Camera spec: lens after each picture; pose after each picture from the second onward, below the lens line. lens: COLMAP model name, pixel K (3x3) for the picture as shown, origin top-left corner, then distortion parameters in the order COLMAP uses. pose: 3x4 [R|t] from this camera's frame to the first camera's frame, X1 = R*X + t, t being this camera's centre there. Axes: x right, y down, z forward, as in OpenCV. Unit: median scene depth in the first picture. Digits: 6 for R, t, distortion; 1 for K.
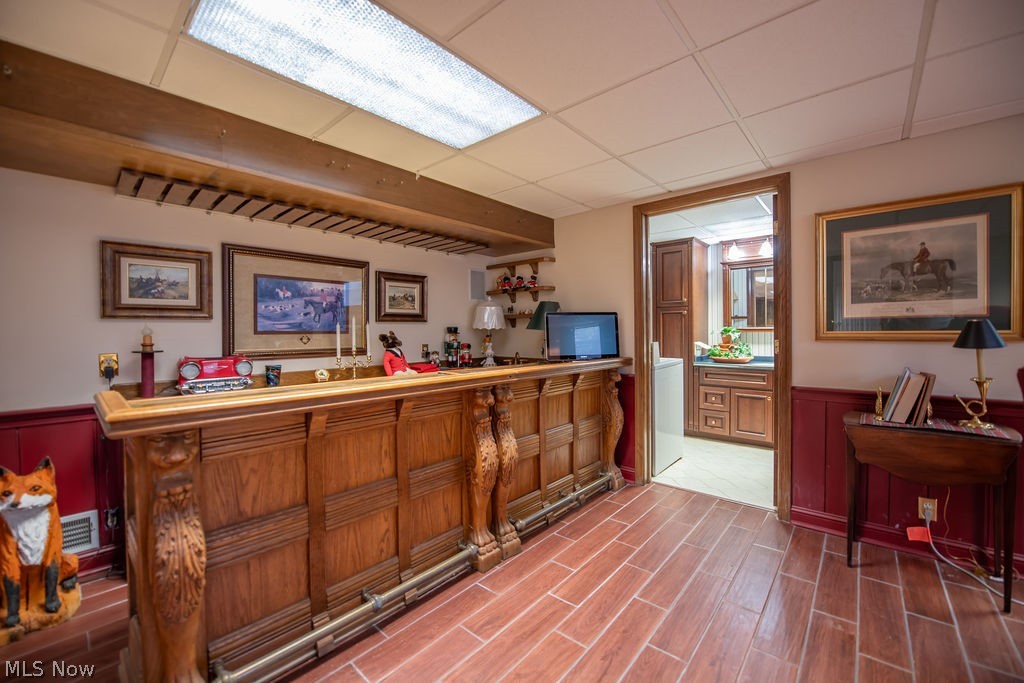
lens RADIAL K [[406.5, 0, 514.4], [0, 406.5, 336.1], [0, 0, 1]] dist [-0.012007, -0.003387]
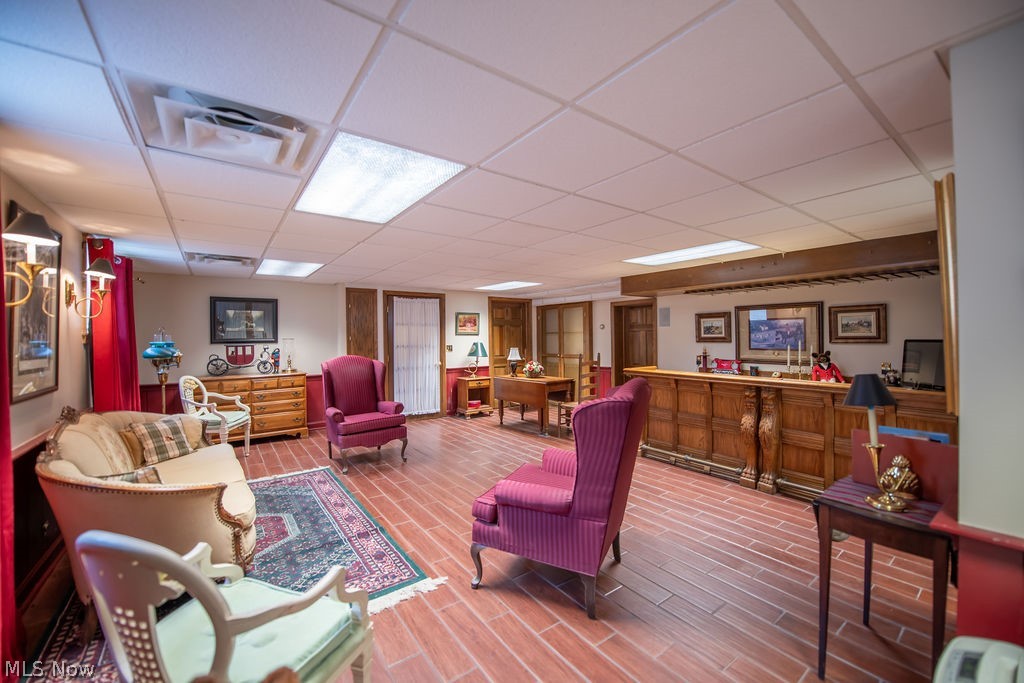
lens RADIAL K [[406.5, 0, 514.4], [0, 406.5, 336.1], [0, 0, 1]] dist [-0.012007, -0.003387]
pose [[-0.217555, 0.010933, -0.975987, 1.285096], [-0.000811, 0.999935, 0.011382, -0.077645], [0.976048, 0.003267, -0.217532, 0.258339]]
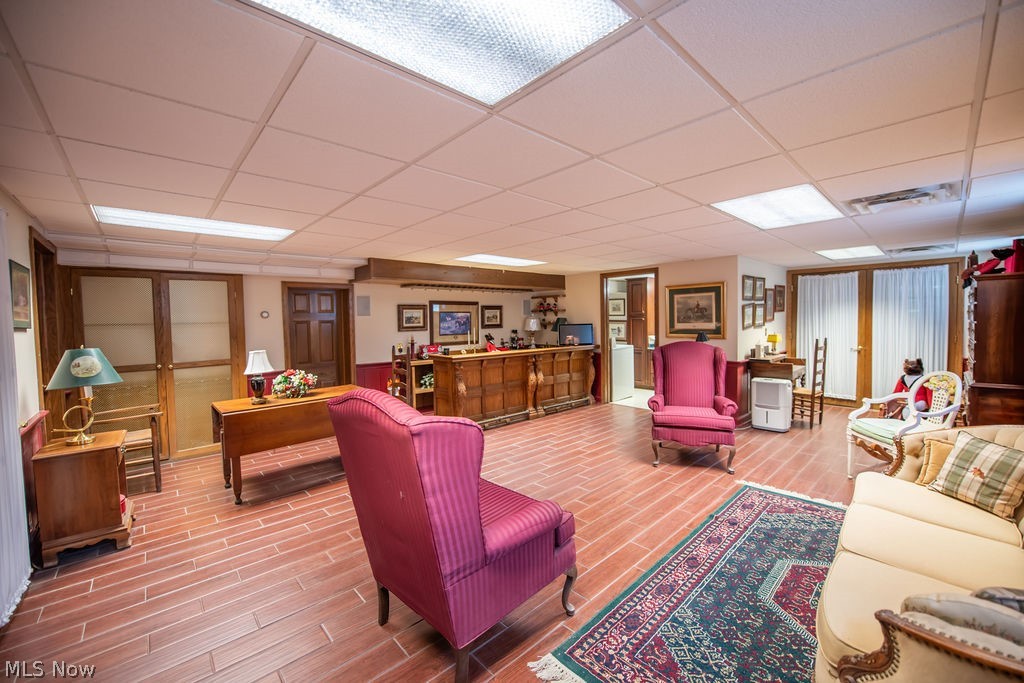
lens RADIAL K [[406.5, 0, 514.4], [0, 406.5, 336.1], [0, 0, 1]] dist [-0.012007, -0.003387]
pose [[0.994384, -0.003551, -0.105776, 0.072724], [0.006728, 0.999536, 0.029693, -0.061317], [0.105622, -0.030238, 0.993947, -1.221653]]
